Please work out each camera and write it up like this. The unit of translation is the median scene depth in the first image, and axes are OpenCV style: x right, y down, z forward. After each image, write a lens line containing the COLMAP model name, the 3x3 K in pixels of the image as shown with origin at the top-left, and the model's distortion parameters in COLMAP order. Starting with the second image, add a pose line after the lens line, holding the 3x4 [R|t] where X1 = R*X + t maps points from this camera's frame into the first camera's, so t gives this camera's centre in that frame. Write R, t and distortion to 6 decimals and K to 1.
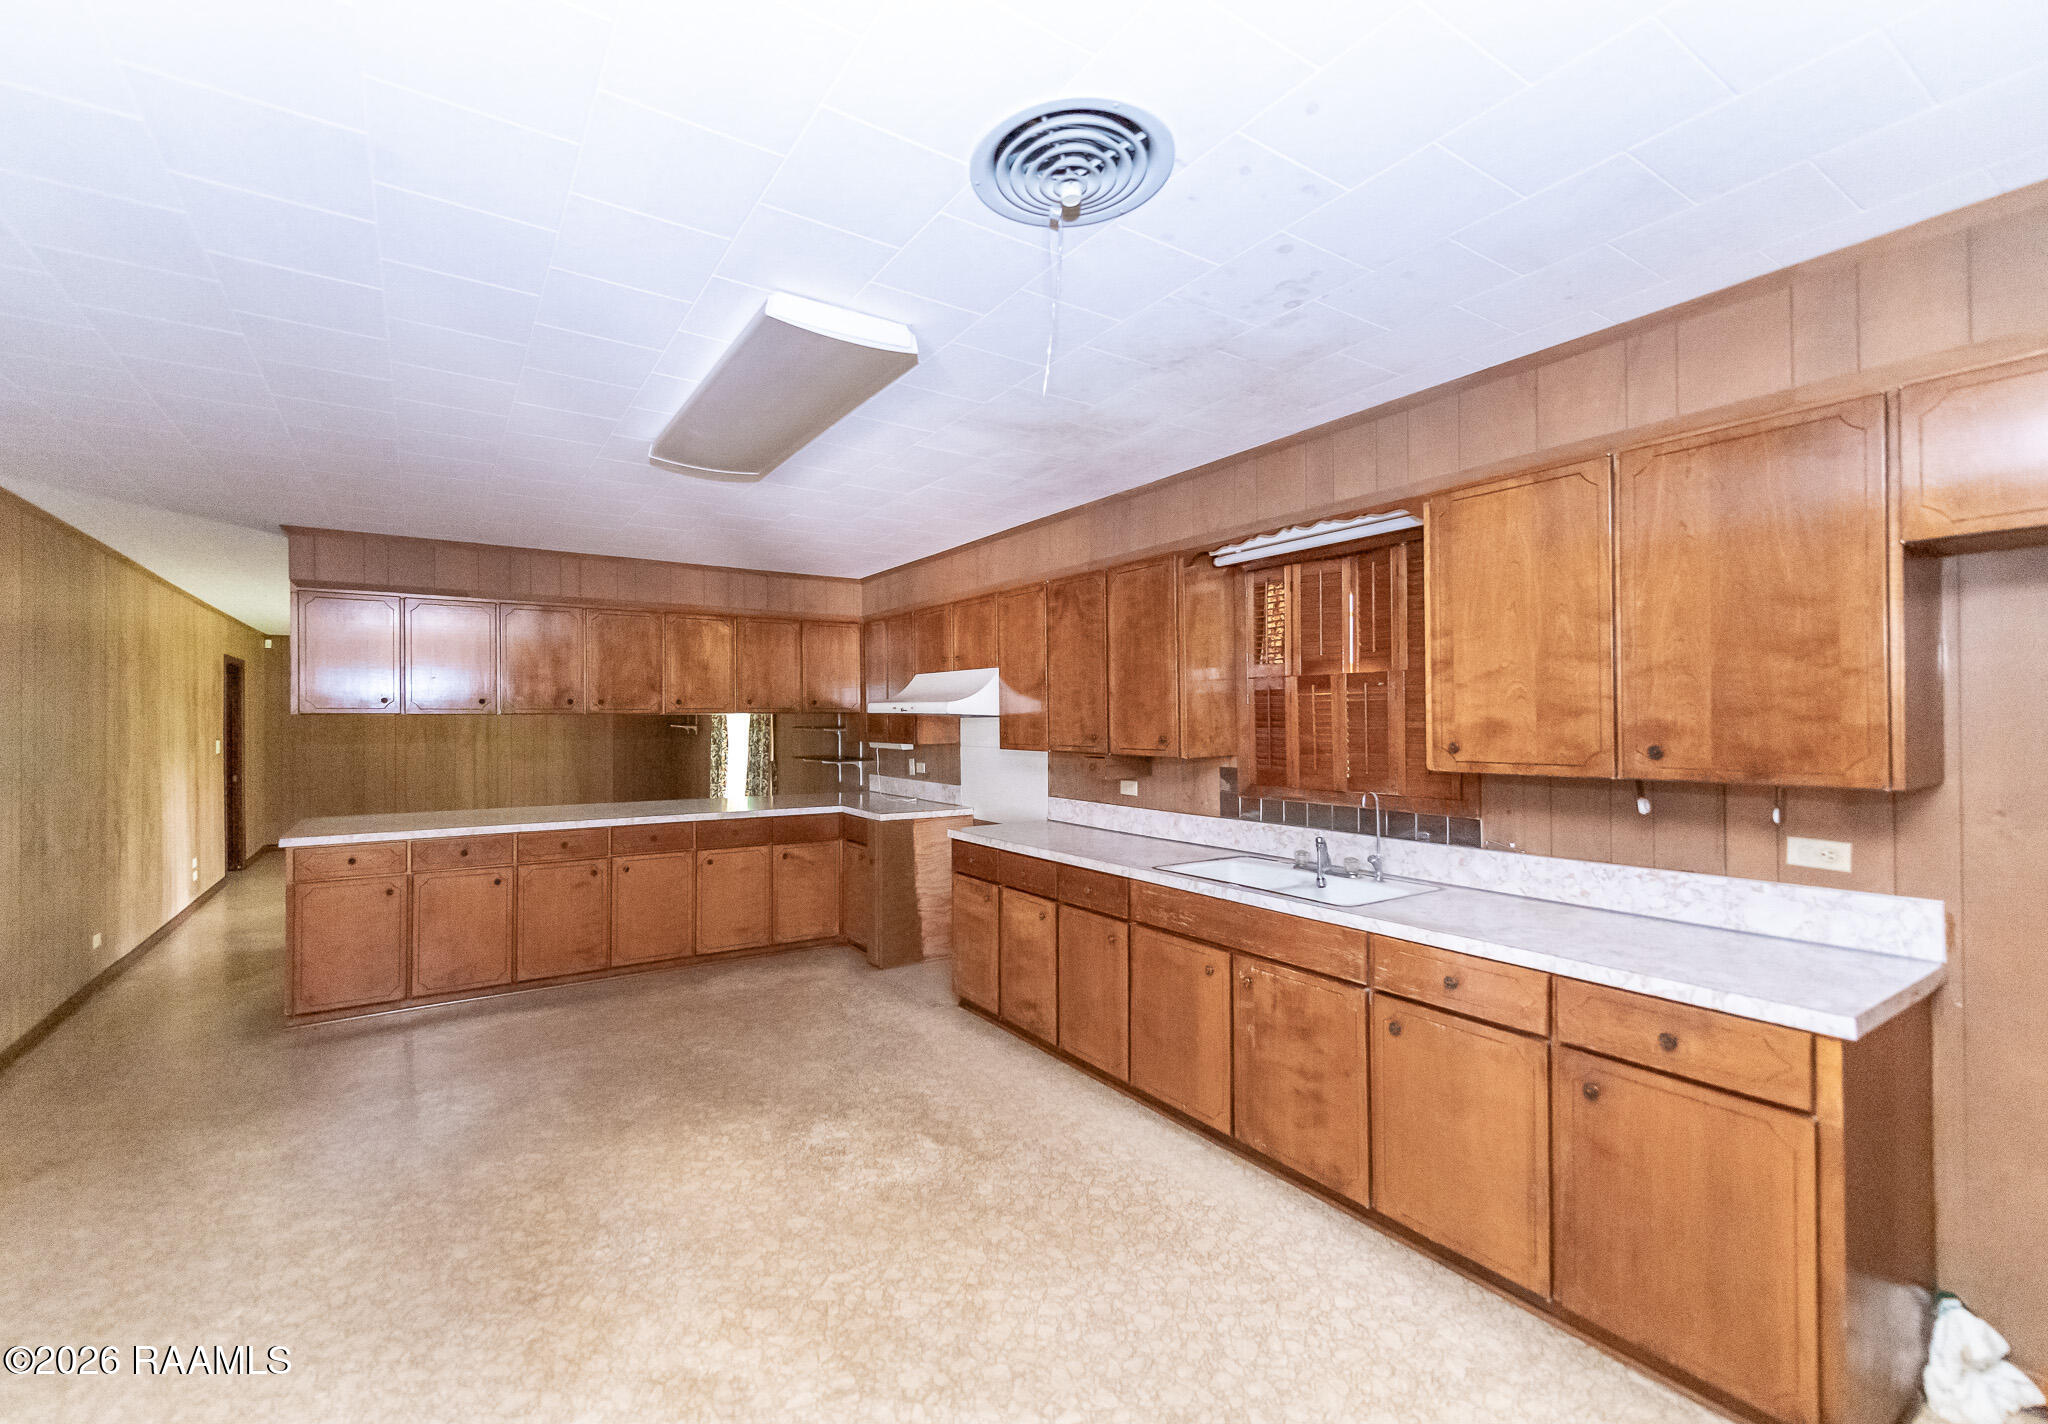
lens RADIAL K [[867.2, 0, 958.0], [0, 867.2, 715.7], [0, 0, 1]] dist [0.024975, -0.012312]
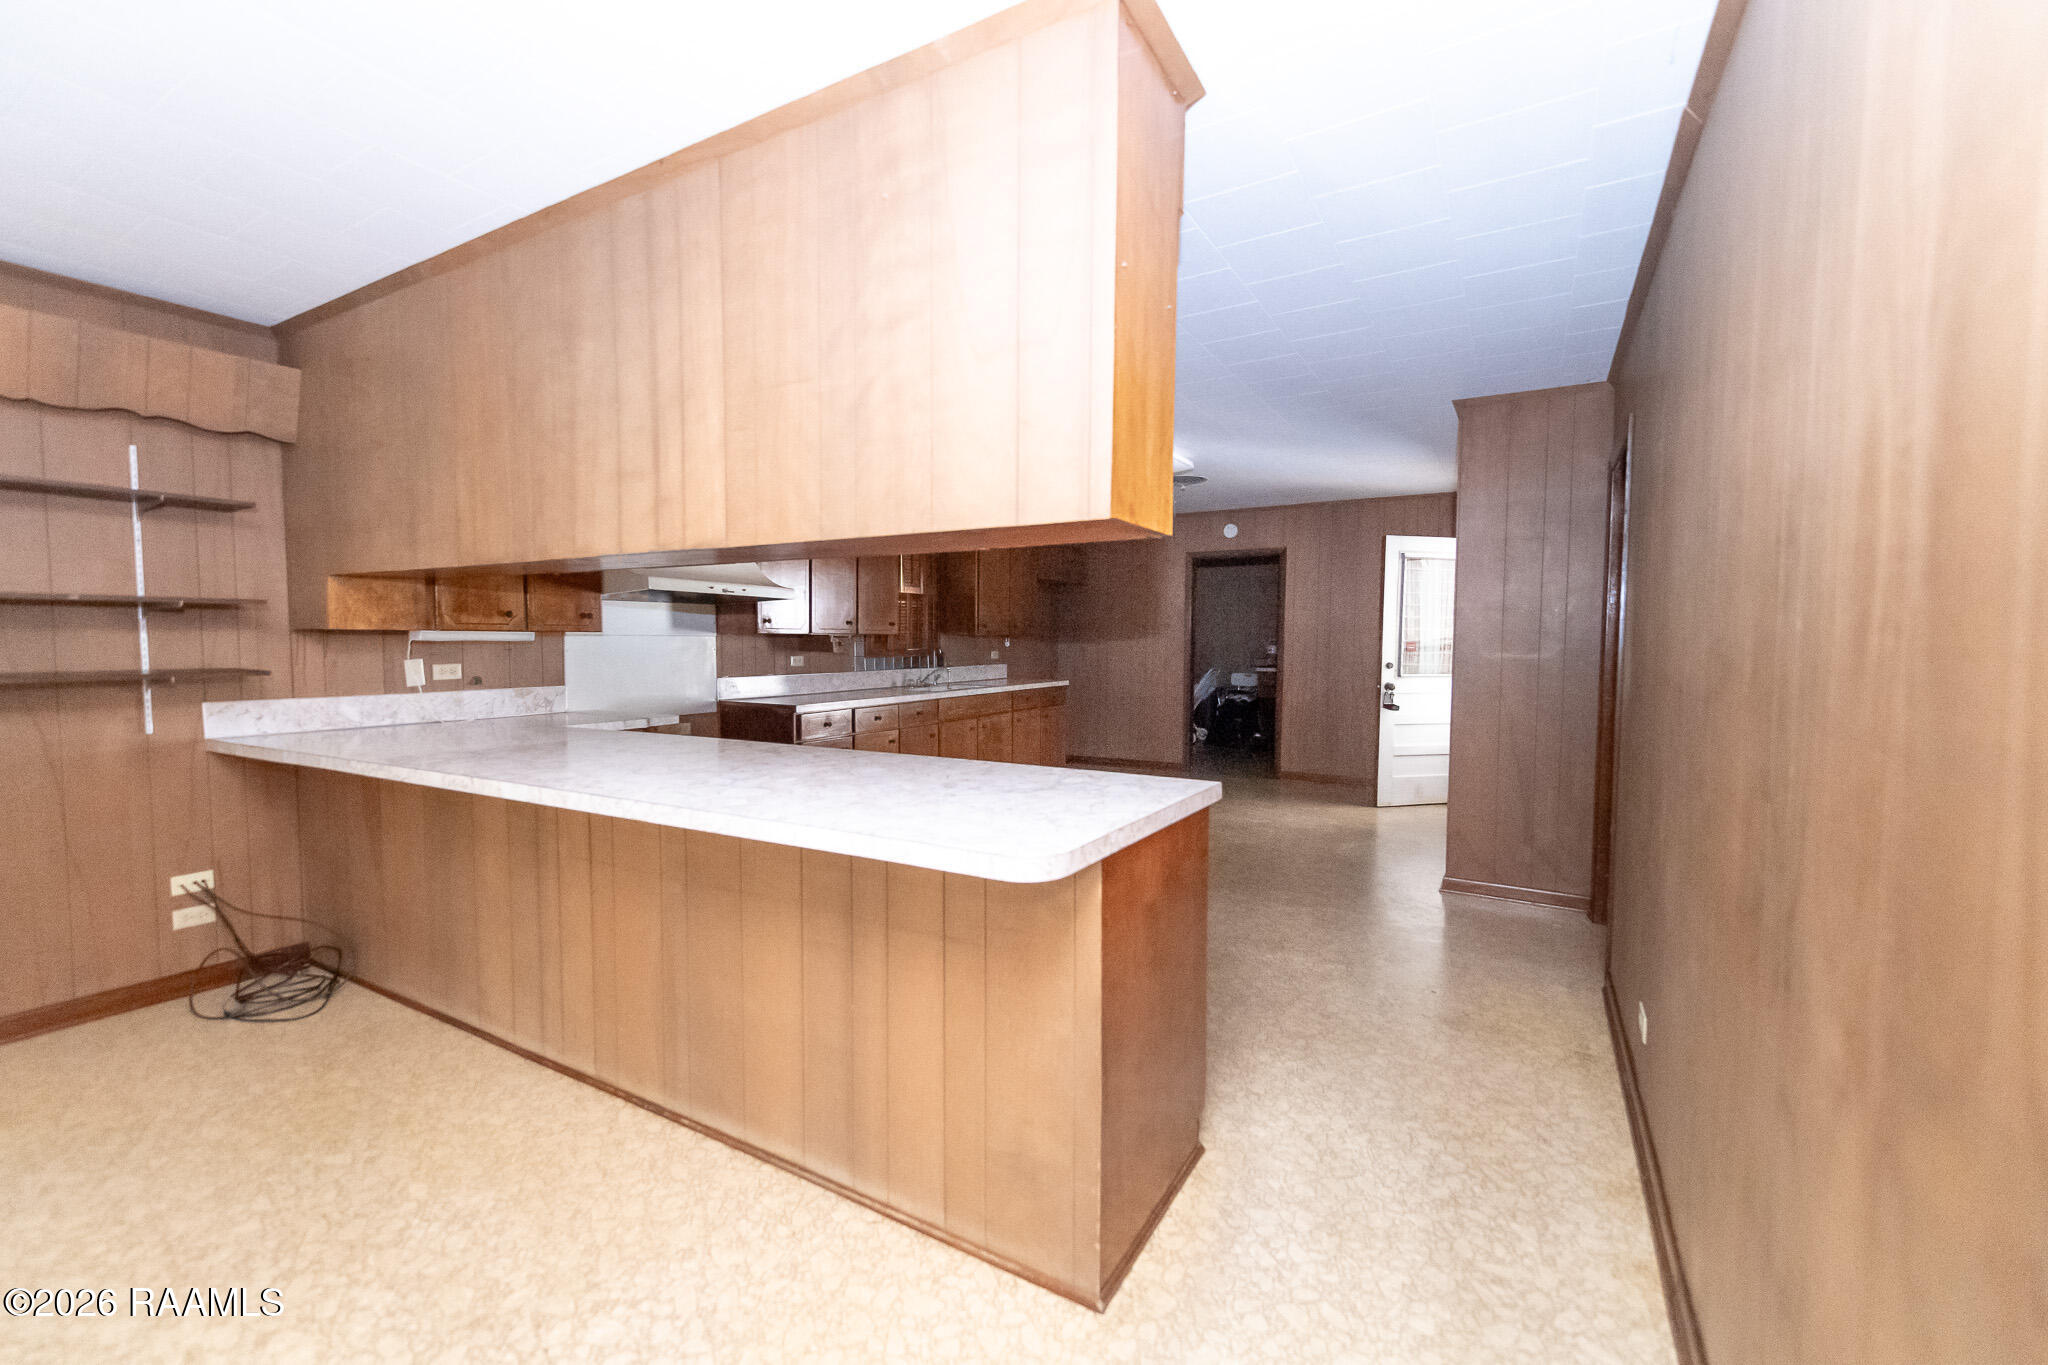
lens RADIAL K [[835.7, 0, 1024.0], [0, 835.7, 682.5], [0, 0, 1]] dist [-0.000493, -0.000188]
pose [[-0.468900, -0.044477, 0.882131, -1.357556], [-0.003243, 0.998811, 0.048637, 0.063013], [-0.883245, 0.019945, -0.468487, 1.571287]]
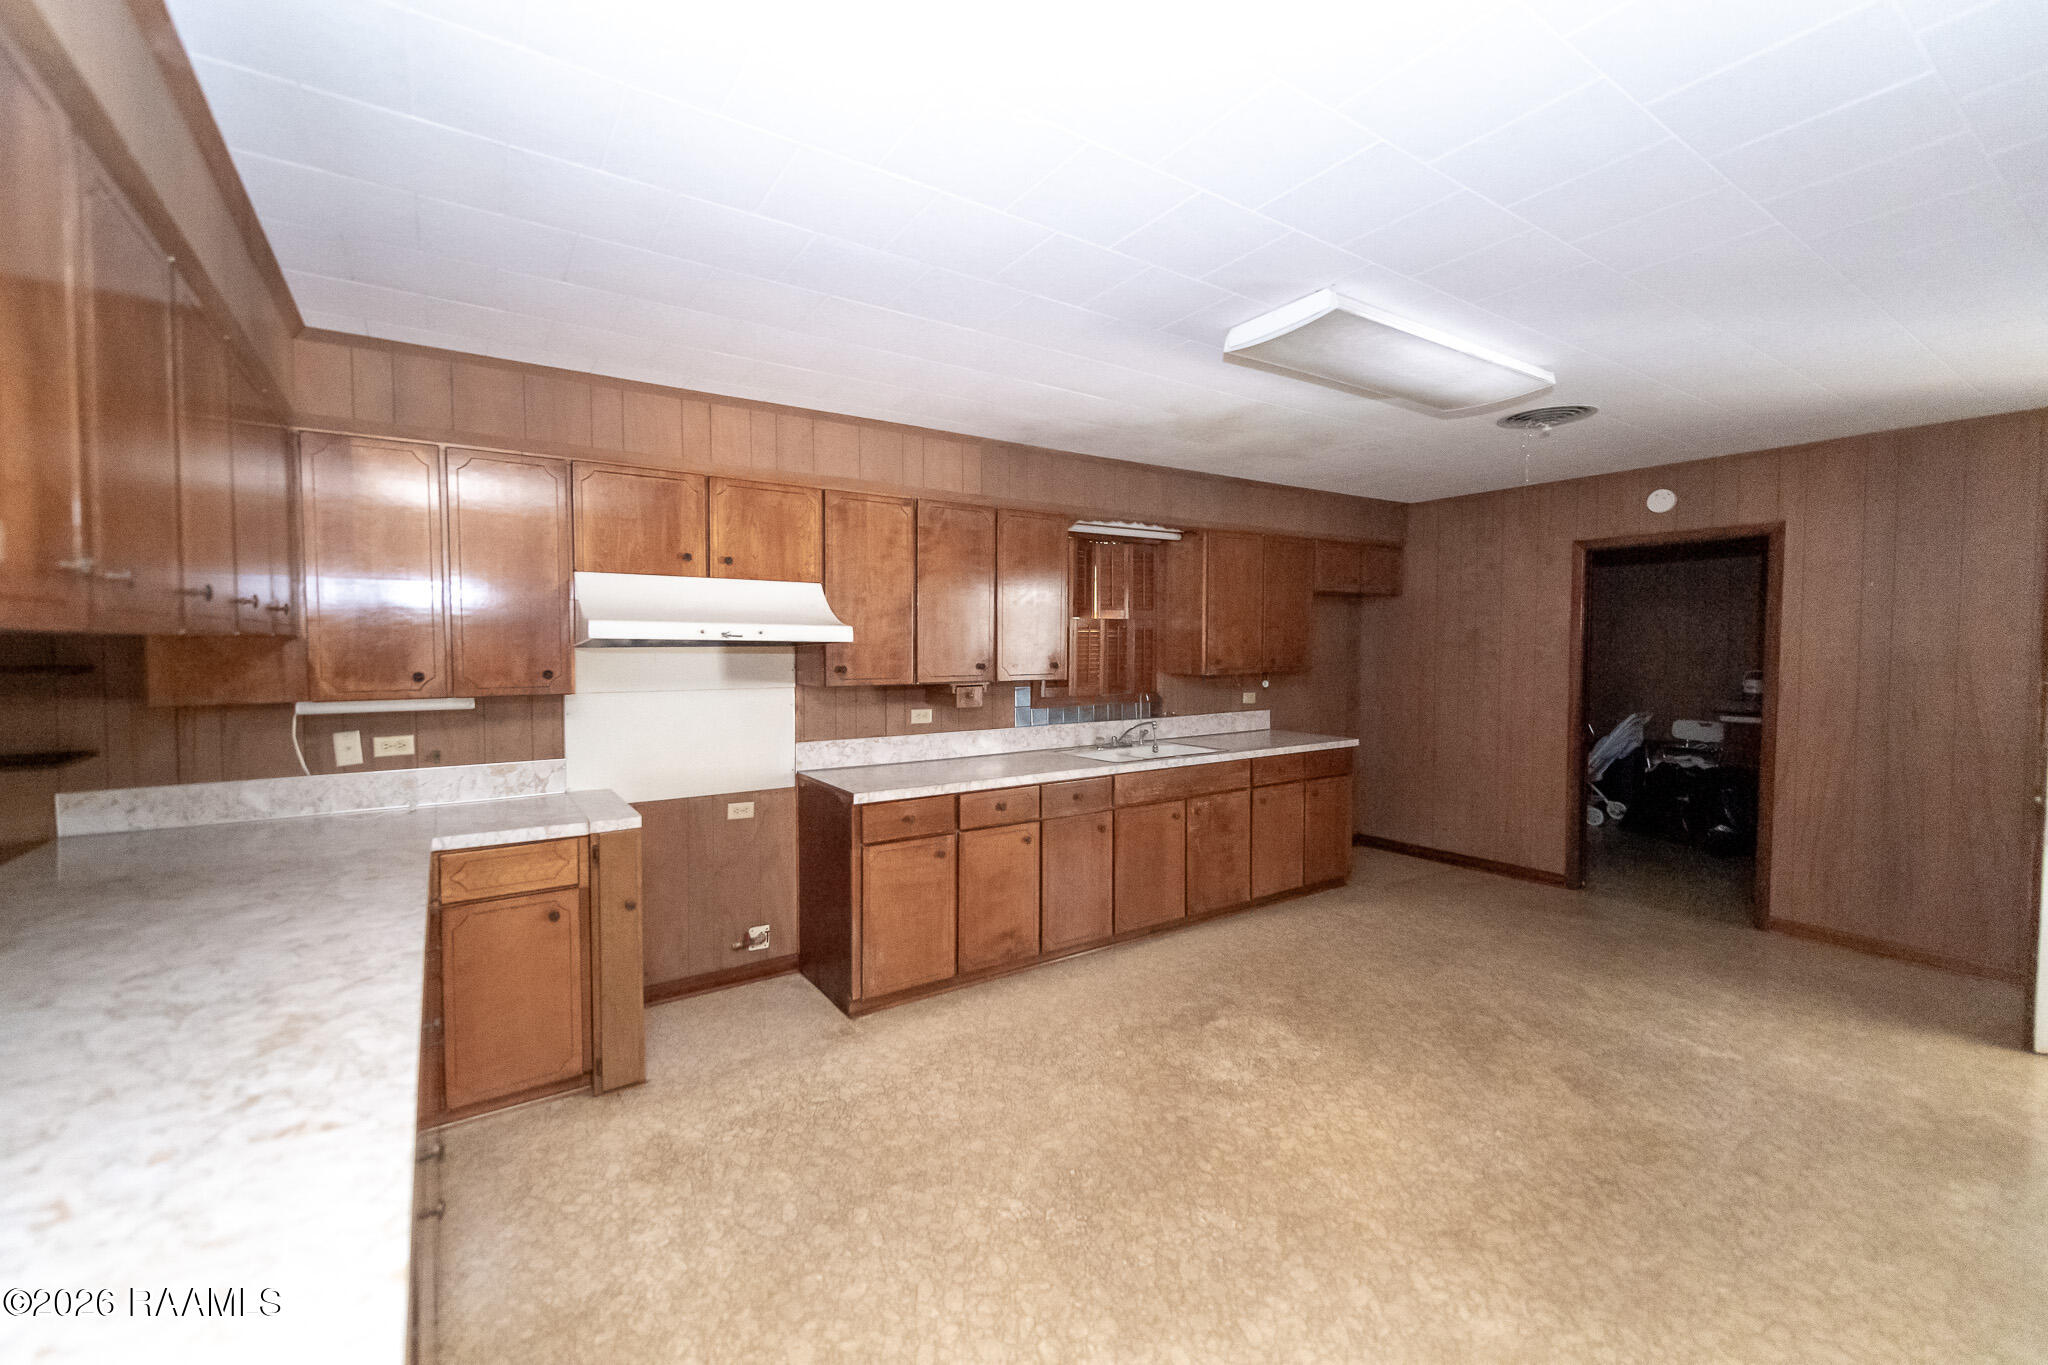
lens RADIAL K [[828.4, 0, 1004.7], [0, 828.4, 672.2], [0, 0, 1]] dist [0.011008, -0.000448]
pose [[-0.039299, -0.030997, 0.998747, -0.936381], [-0.002281, 0.999519, 0.030931, 0.001672], [-0.999225, -0.001062, -0.039351, 1.137788]]
